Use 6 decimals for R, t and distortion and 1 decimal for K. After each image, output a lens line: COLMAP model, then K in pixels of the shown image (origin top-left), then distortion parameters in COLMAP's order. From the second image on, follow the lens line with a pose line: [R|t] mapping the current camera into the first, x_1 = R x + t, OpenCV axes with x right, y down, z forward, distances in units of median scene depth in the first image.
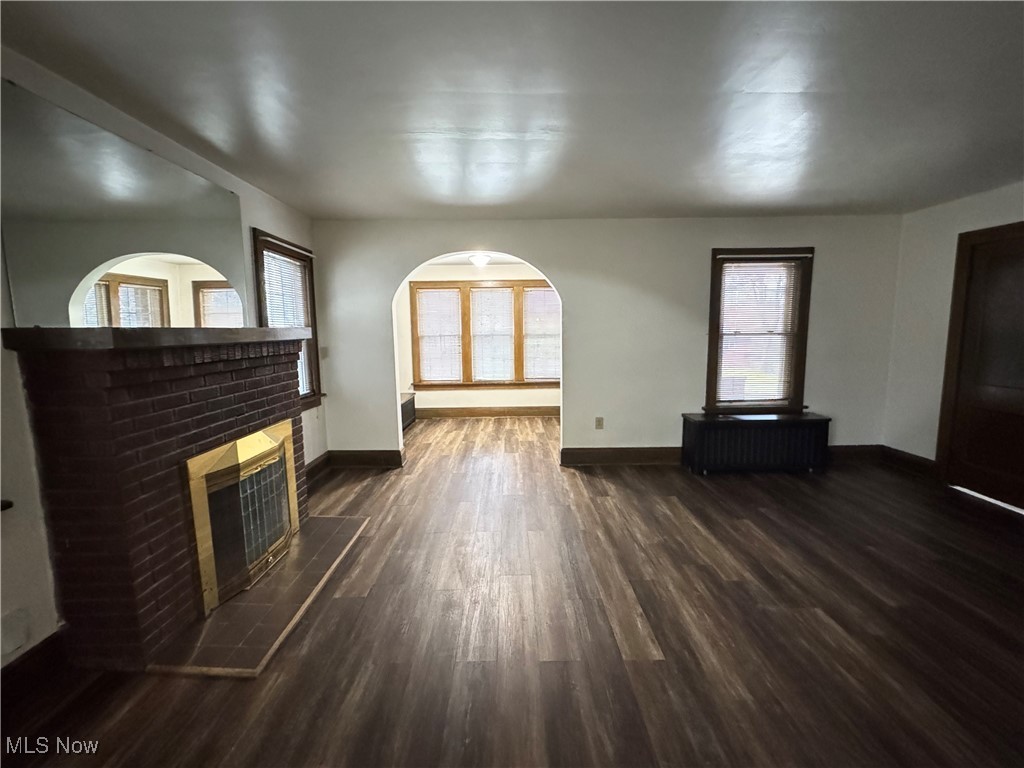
lens RADIAL K [[446.7, 0, 502.4], [0, 446.7, 387.9], [0, 0, 1]] dist [-0.002010, 0.000094]
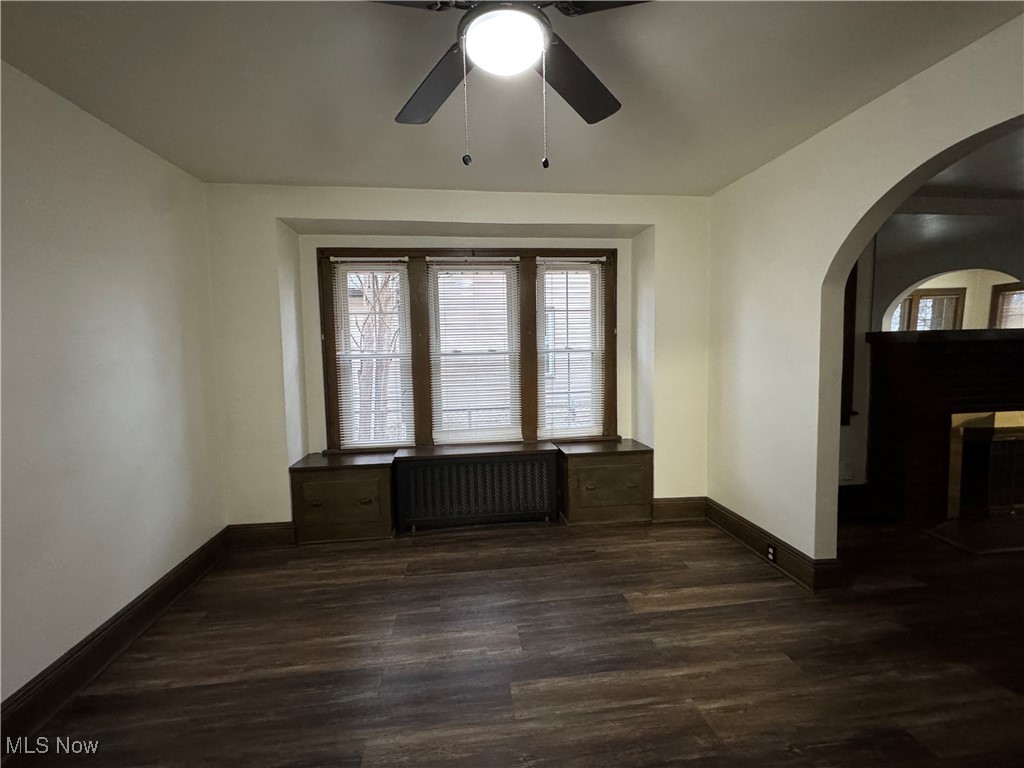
lens RADIAL K [[446.7, 0, 511.9], [0, 446.7, 382.7], [0, 0, 1]] dist [-0.002010, 0.000094]
pose [[0.141731, 0.088840, -0.985911, 0.317534], [-0.108664, 0.991342, 0.073708, 0.054297], [0.983923, 0.096686, 0.150157, -0.399312]]
